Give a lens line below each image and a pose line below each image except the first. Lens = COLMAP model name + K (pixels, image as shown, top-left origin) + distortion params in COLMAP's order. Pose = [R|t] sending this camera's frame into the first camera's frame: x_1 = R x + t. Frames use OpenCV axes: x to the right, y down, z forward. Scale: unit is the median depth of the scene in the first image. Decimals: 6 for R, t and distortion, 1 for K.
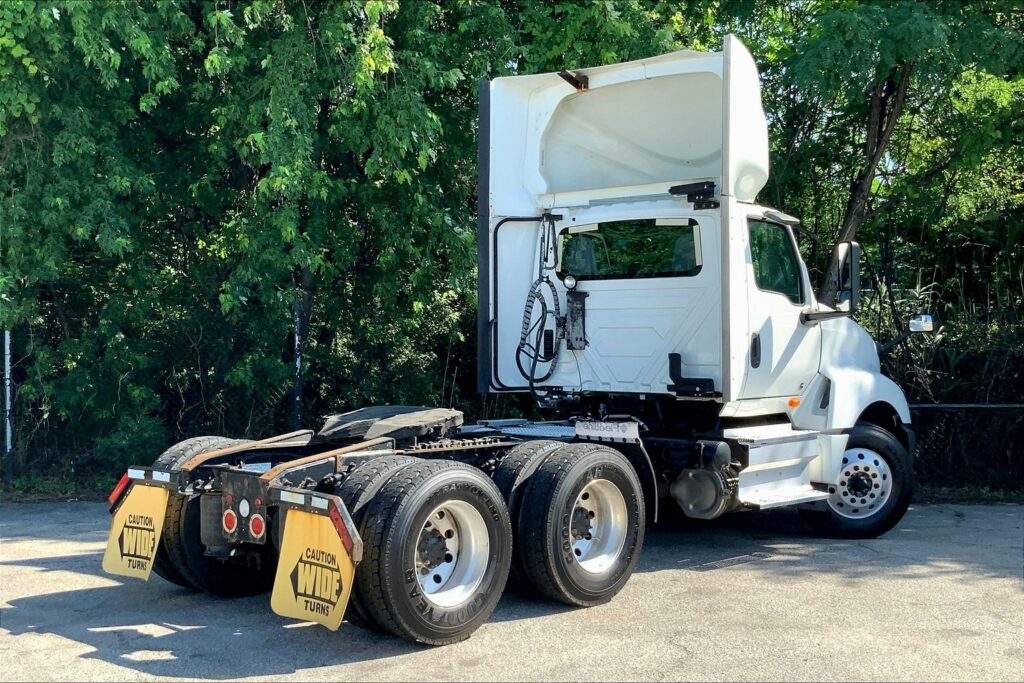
lens RADIAL K [[1317.3, 0, 507.9], [0, 1317.3, 330.5], [0, 0, 1]] dist [0.098081, 0.000000]
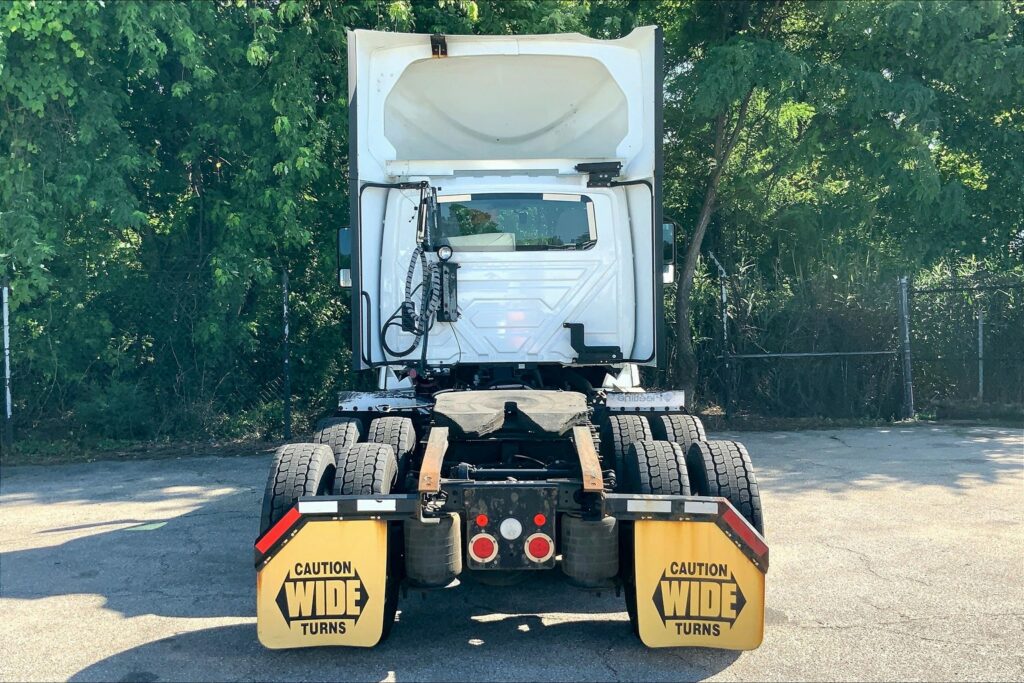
lens RADIAL K [[1114.6, 0, 520.9], [0, 1114.6, 315.1], [0, 0, 1]] dist [0.124261, 0.000000]
pose [[0.724386, -0.024413, 0.688962, -0.521001], [0.009027, 0.999623, 0.025929, -0.012468], [-0.689335, -0.012563, 0.724334, 0.386121]]
